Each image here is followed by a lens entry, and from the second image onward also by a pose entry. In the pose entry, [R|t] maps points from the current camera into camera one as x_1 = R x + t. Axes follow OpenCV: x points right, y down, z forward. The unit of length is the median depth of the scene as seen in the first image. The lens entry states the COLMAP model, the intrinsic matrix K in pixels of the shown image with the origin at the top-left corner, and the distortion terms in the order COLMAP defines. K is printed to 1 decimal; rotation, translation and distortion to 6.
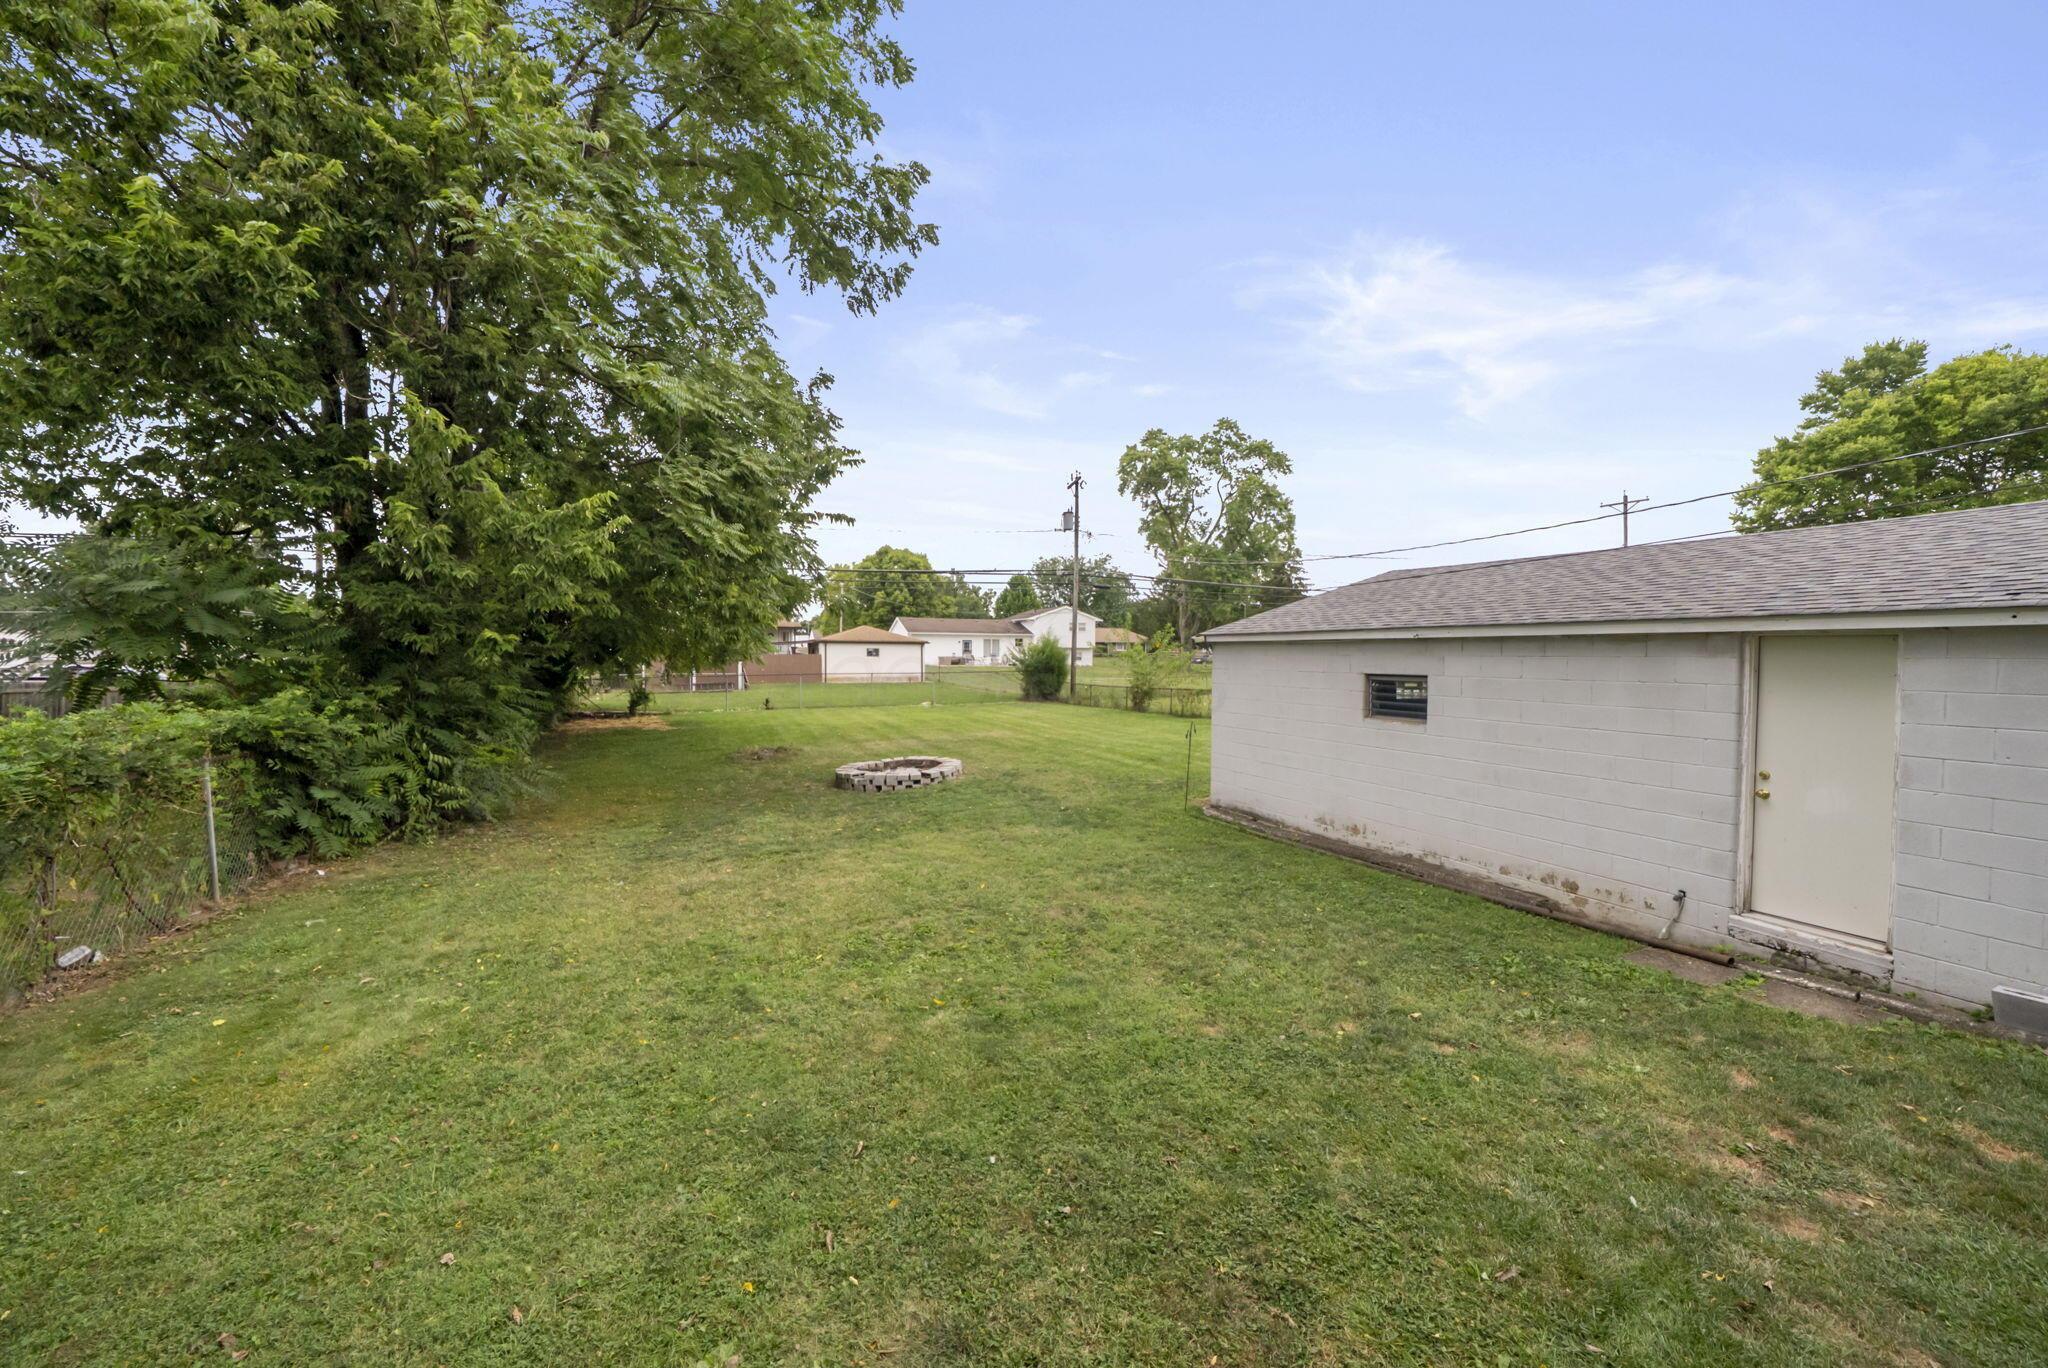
lens RADIAL K [[793.5, 0, 1013.7], [0, 793.5, 684.3], [0, 0, 1]] dist [-0.001728, -0.000171]
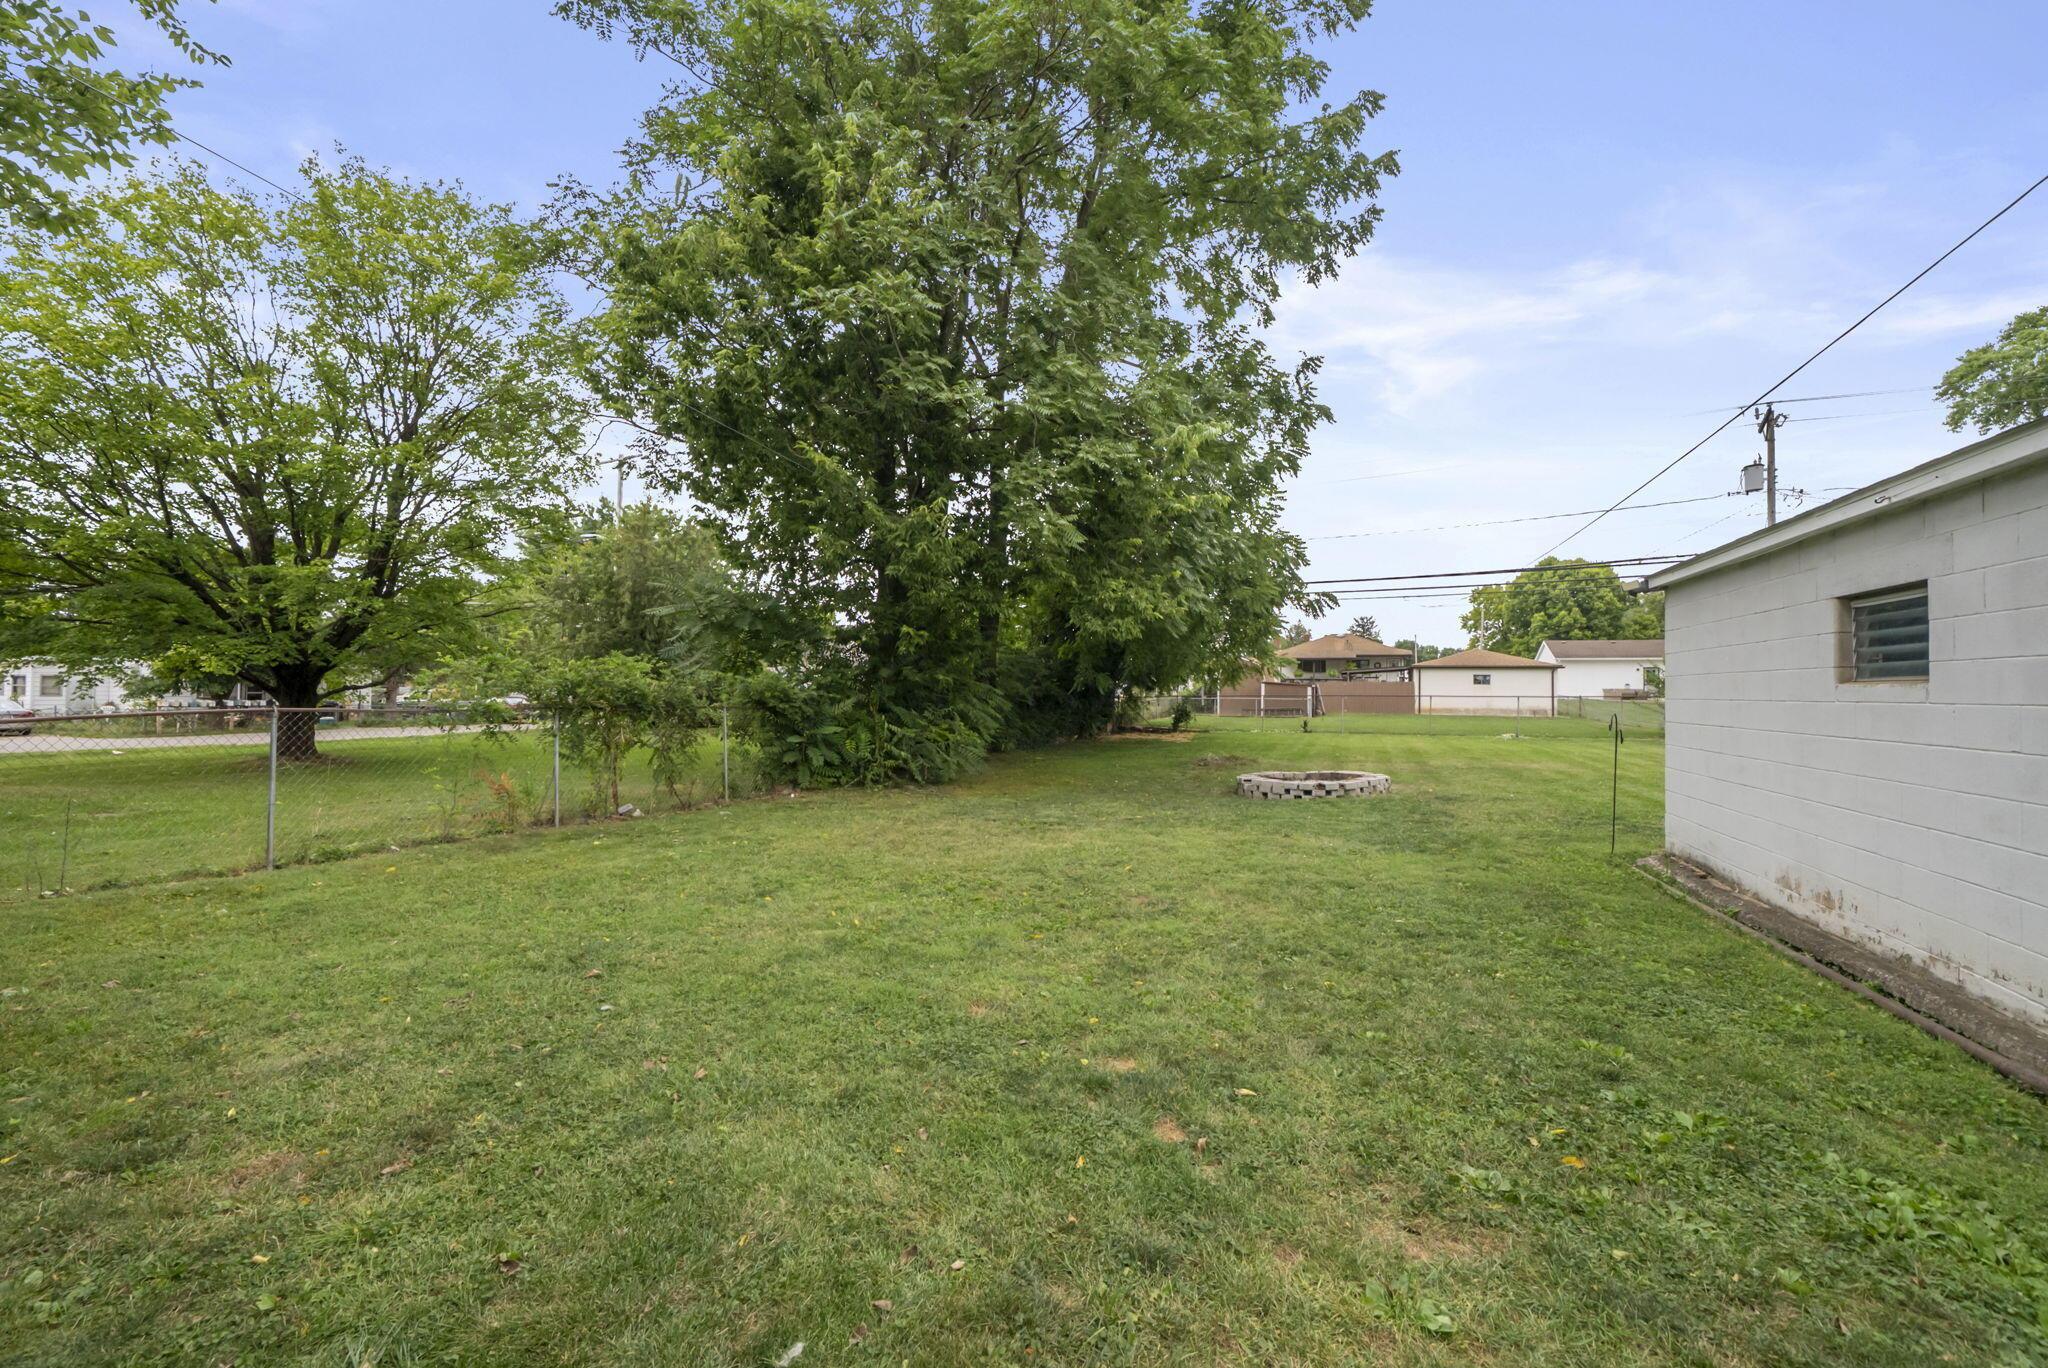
lens RADIAL K [[810.2, 0, 1007.4], [0, 810.2, 680.5], [0, 0, 1]] dist [-0.003876, -0.000556]
pose [[0.700960, -0.005812, -0.713177, 0.228847], [-0.035595, 0.998436, -0.043121, 0.043484], [0.712312, 0.055612, 0.699656, 0.130086]]
